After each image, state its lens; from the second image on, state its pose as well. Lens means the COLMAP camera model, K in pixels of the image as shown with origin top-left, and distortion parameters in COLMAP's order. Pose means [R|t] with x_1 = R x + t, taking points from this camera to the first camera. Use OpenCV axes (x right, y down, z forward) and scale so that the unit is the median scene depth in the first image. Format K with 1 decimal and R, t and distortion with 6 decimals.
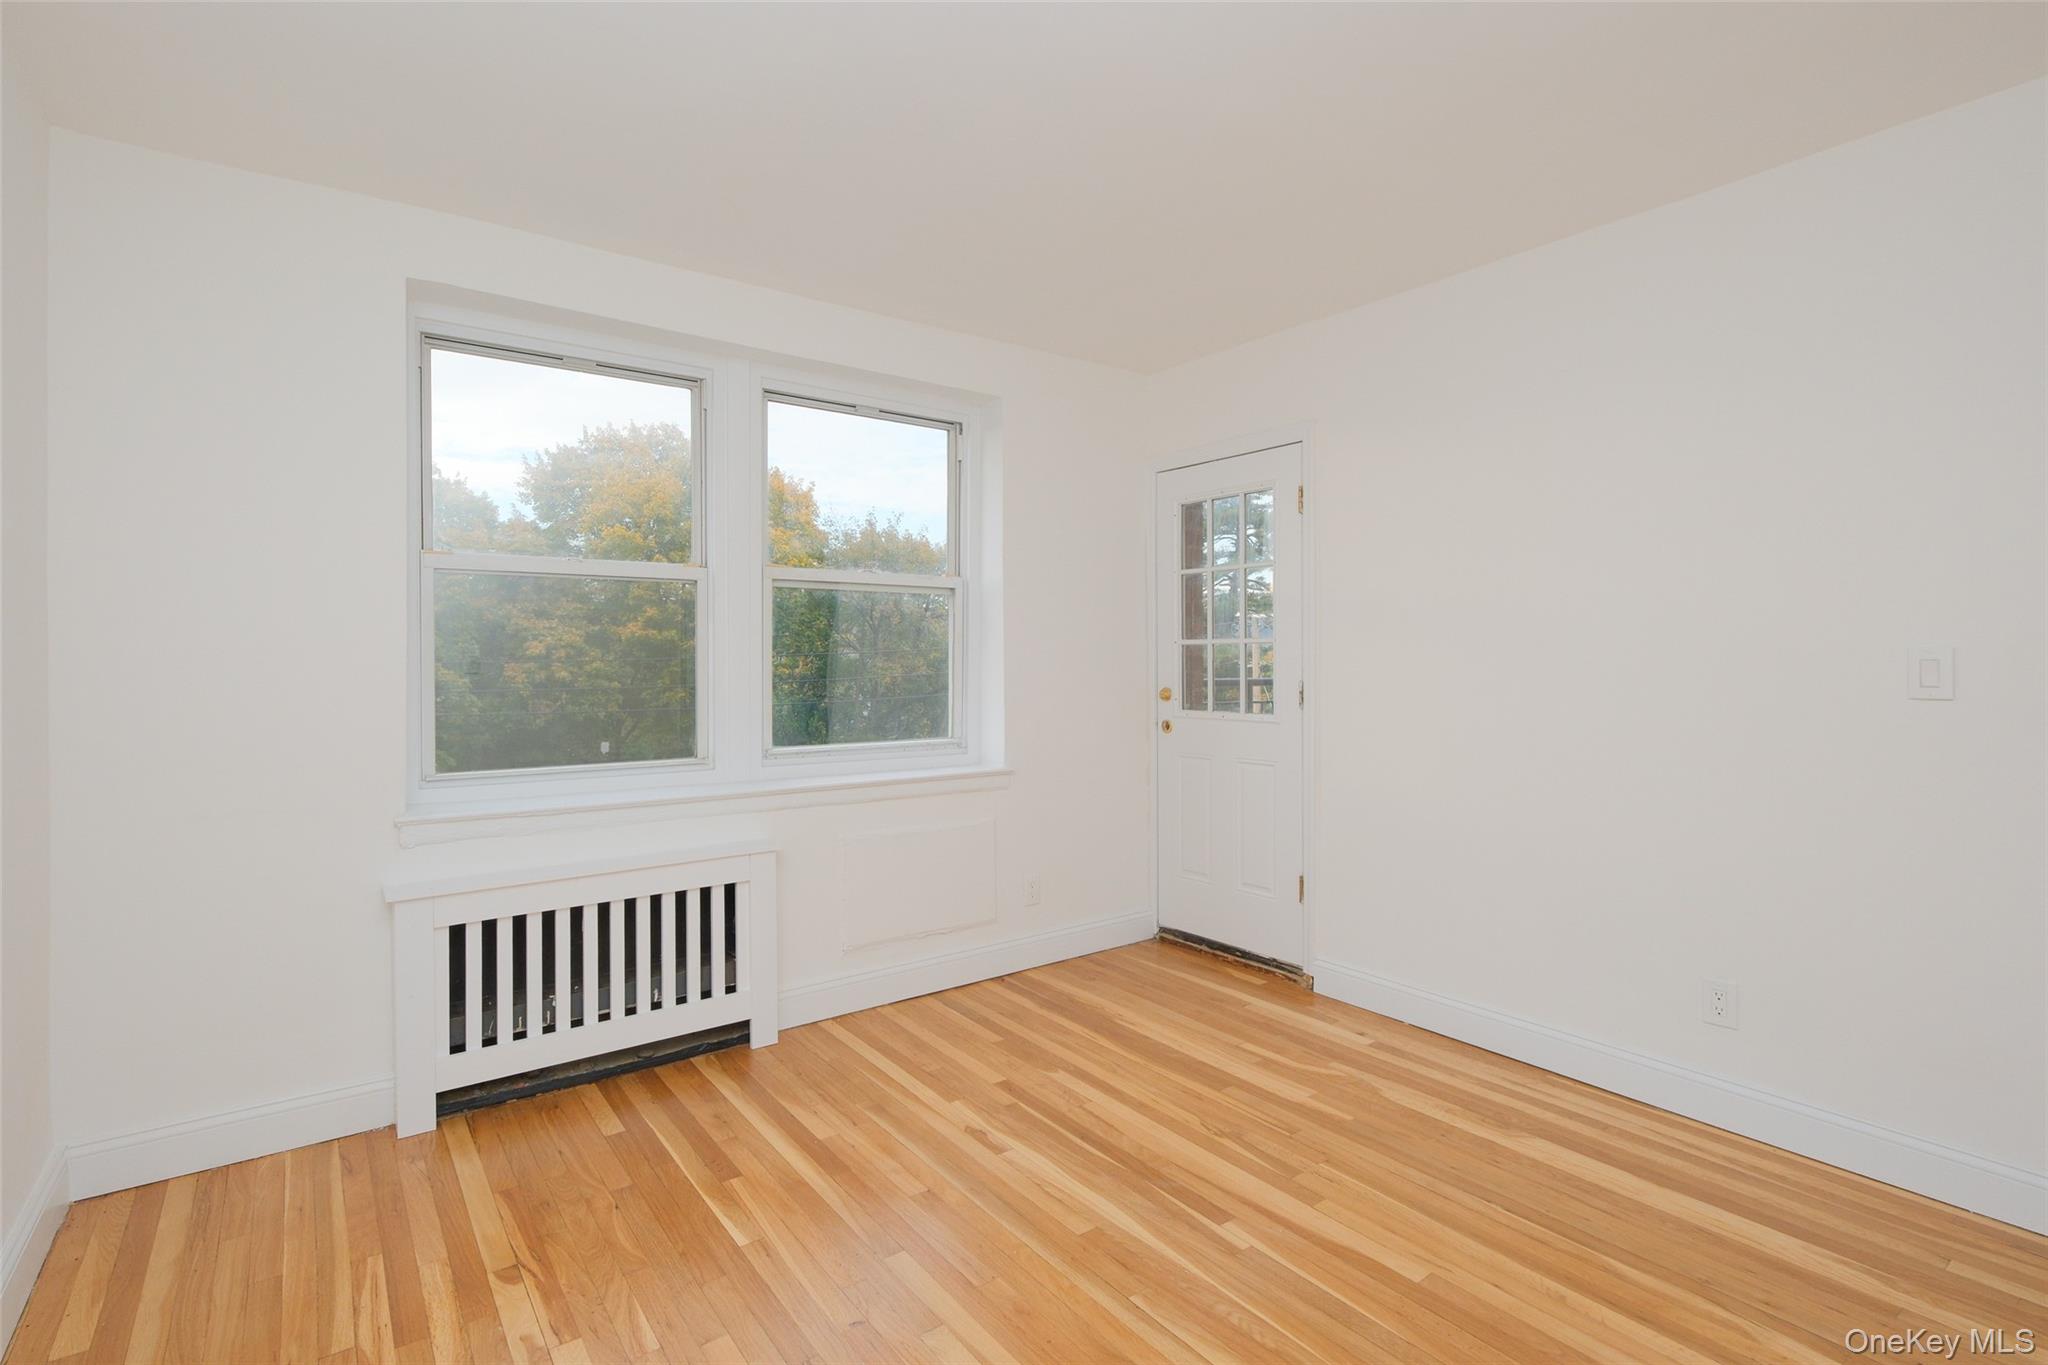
lens RADIAL K [[958.9, 0, 1024.0], [0, 958.9, 682.5], [0, 0, 1]] dist [0.001552, 0.000070]
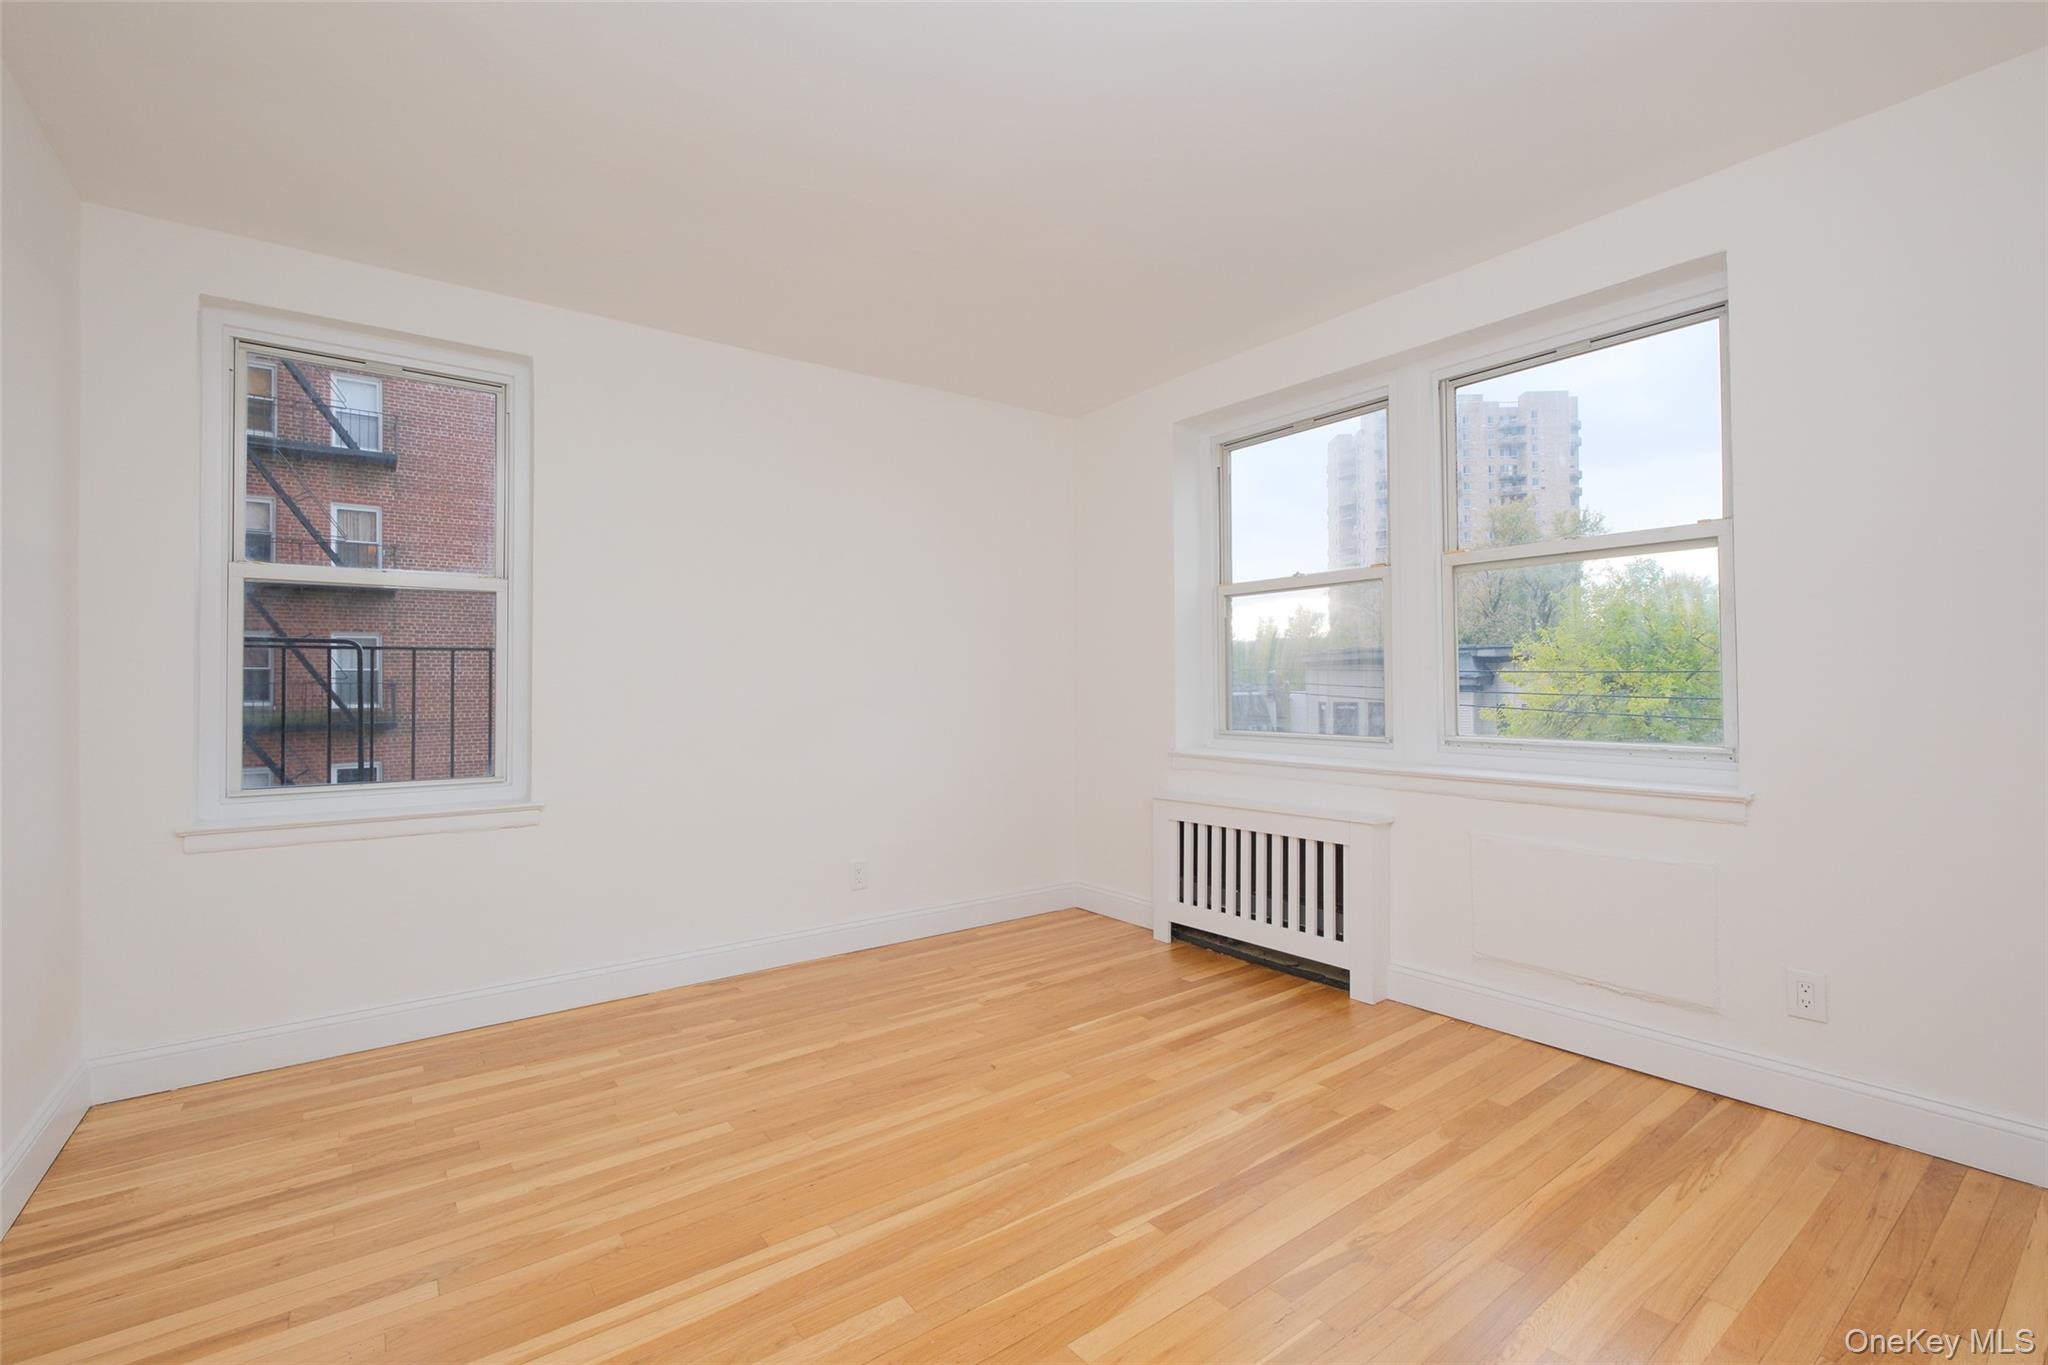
lens RADIAL K [[911.2, 0, 1024.0], [0, 911.2, 682.5], [0, 0, 1]] dist [-0.001483, -0.000521]
pose [[0.015036, -0.000404, -0.999887, 0.857862], [-0.018564, 0.999827, -0.000683, 0.023218], [0.999715, 0.018572, 0.015026, 0.657163]]
